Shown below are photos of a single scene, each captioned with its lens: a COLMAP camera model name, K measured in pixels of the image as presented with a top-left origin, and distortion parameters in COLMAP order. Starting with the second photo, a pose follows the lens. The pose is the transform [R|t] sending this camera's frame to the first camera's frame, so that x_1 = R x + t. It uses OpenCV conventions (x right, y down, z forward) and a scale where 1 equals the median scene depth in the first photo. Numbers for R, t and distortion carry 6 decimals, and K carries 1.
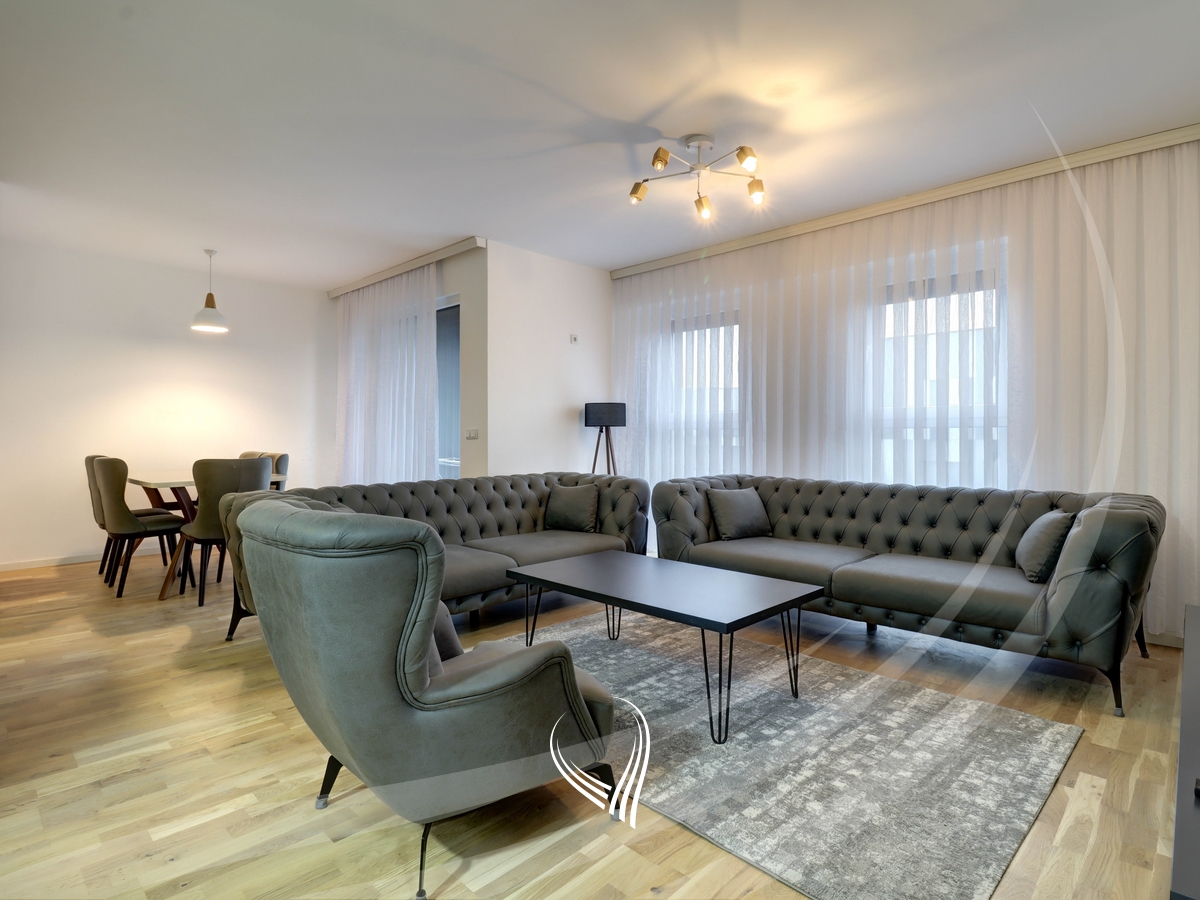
lens RADIAL K [[630.2, 0, 604.8], [0, 630.2, 429.2], [0, 0, 1]] dist [-0.000263, -0.015861]
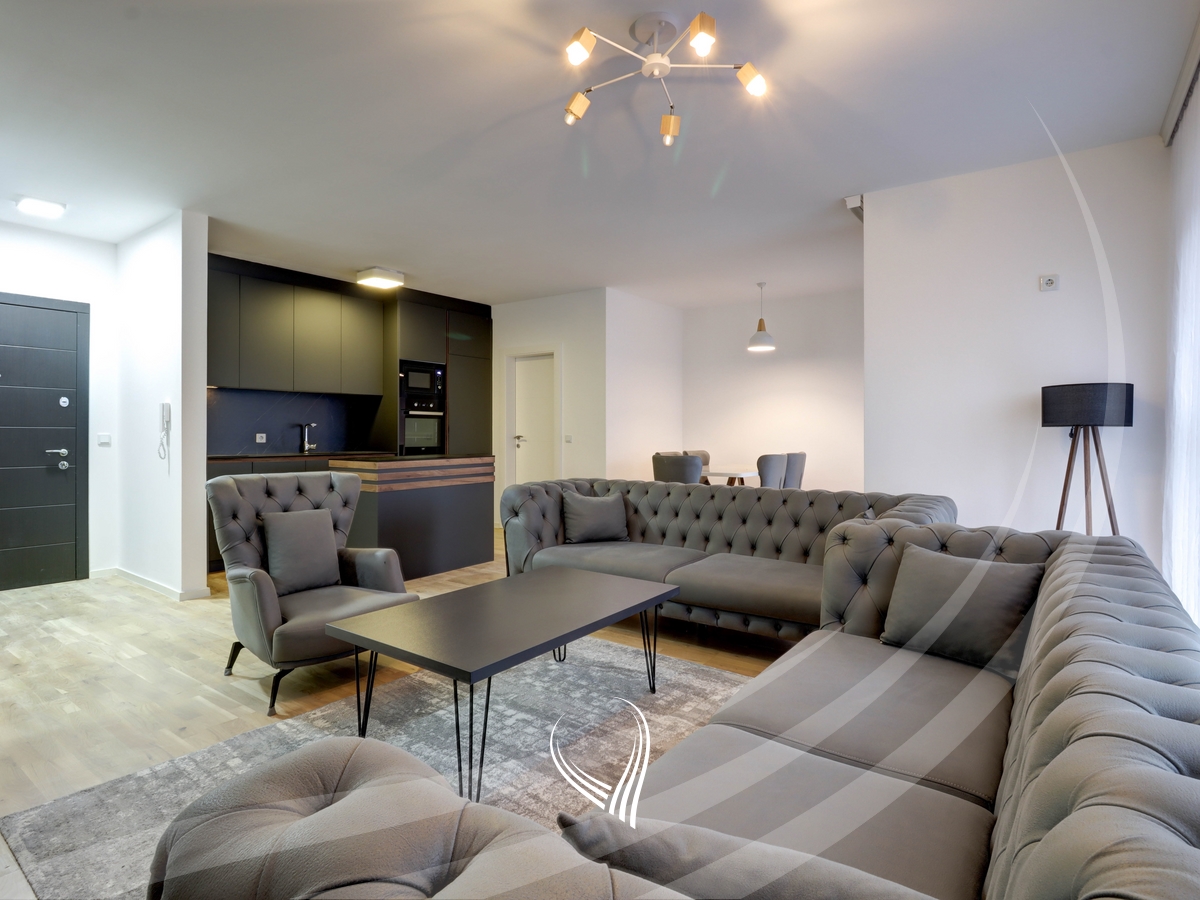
lens RADIAL K [[612.5, 0, 583.0], [0, 612.5, 429.3], [0, 0, 1]] dist [-0.000983, -0.010297]
pose [[0.147828, -0.002675, -0.989009, 0.724327], [0.010193, 0.999947, -0.001181, -0.008038], [0.988961, -0.009906, 0.147848, 0.728543]]
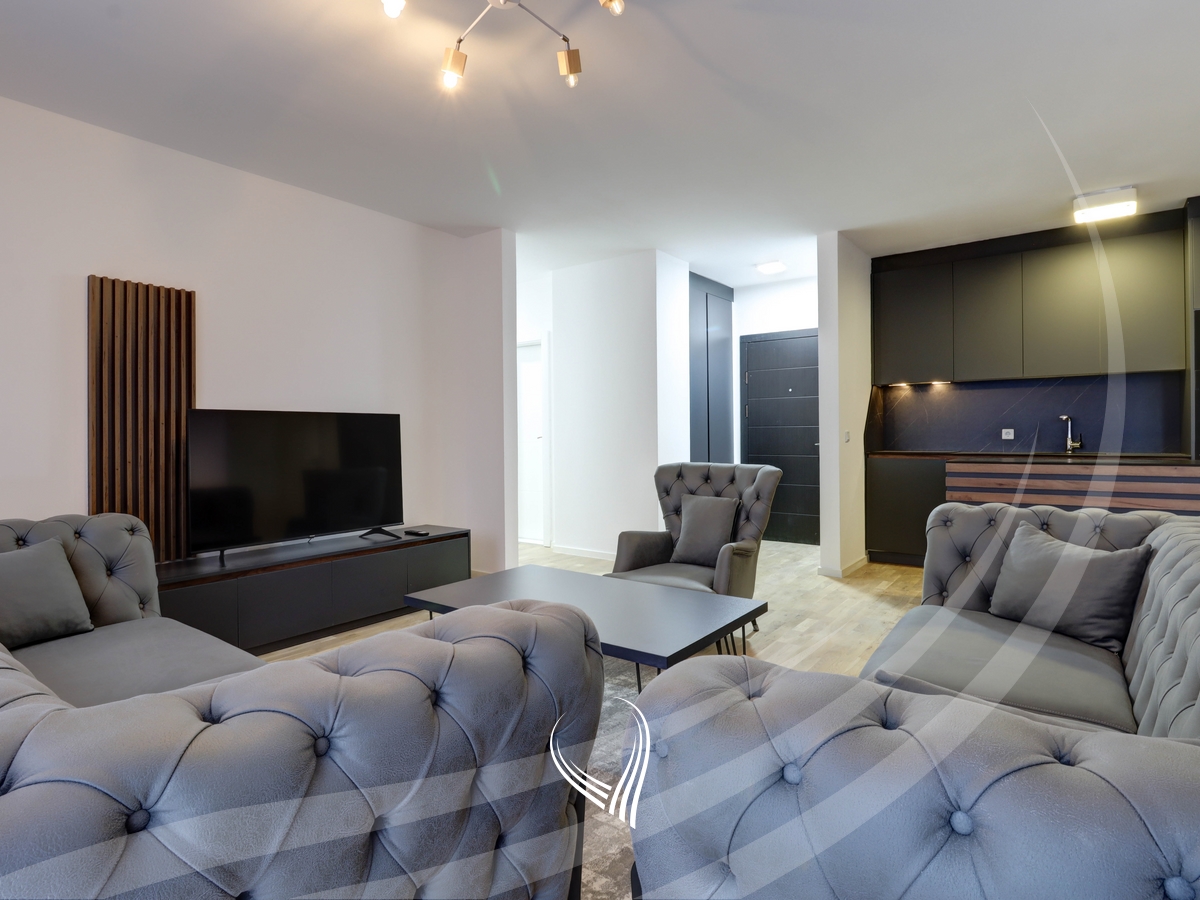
lens RADIAL K [[640.8, 0, 601.3], [0, 640.8, 441.0], [0, 0, 1]] dist [-0.006981, -0.002323]
pose [[-0.990198, 0.010202, -0.139298, 0.152336], [0.010818, 0.999935, -0.003668, 0.016334], [0.139252, -0.005139, -0.990244, 1.484887]]
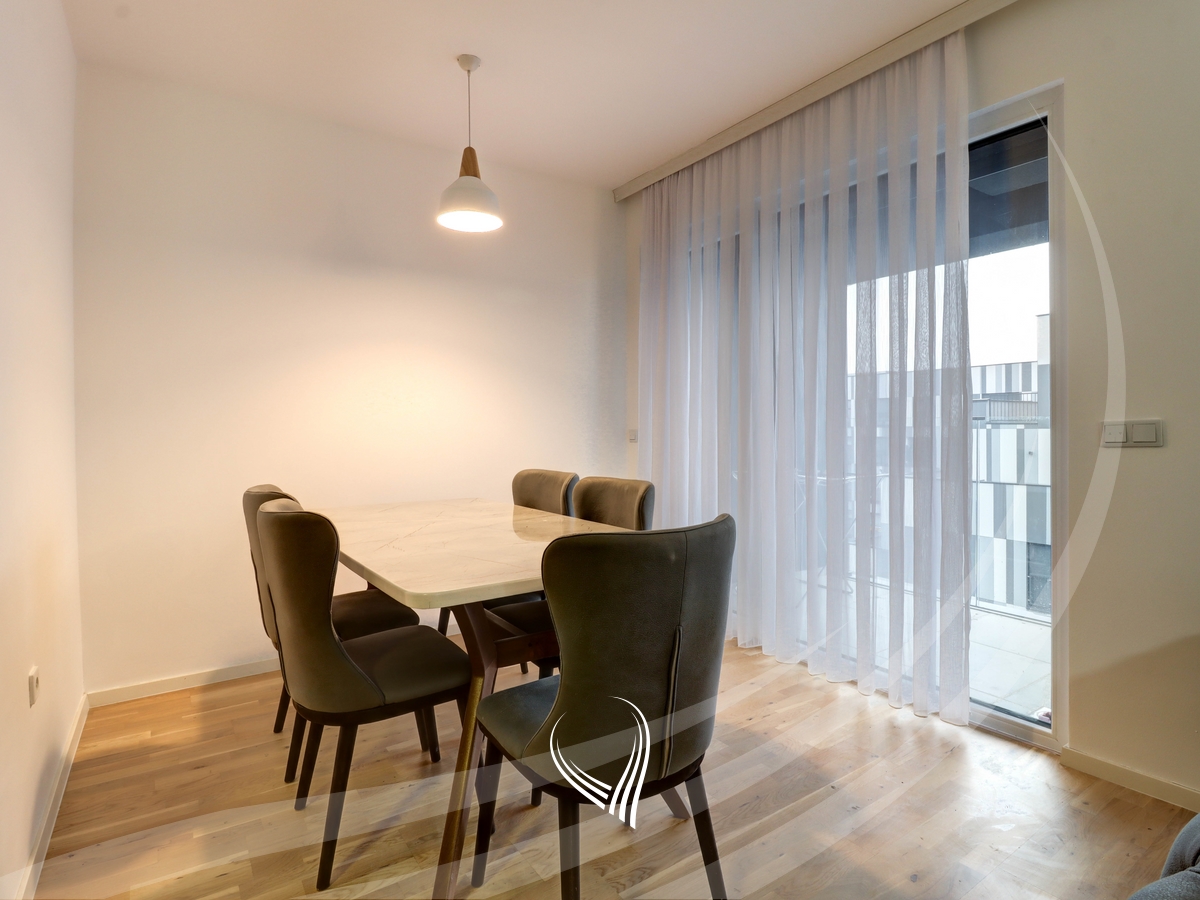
lens RADIAL K [[640.8, 0, 601.3], [0, 640.8, 441.0], [0, 0, 1]] dist [-0.006981, -0.002323]
pose [[0.979638, -0.004810, -0.200714, -0.647039], [0.010358, 0.999593, 0.026598, -0.007019], [0.200504, -0.028136, 0.979289, 0.804439]]
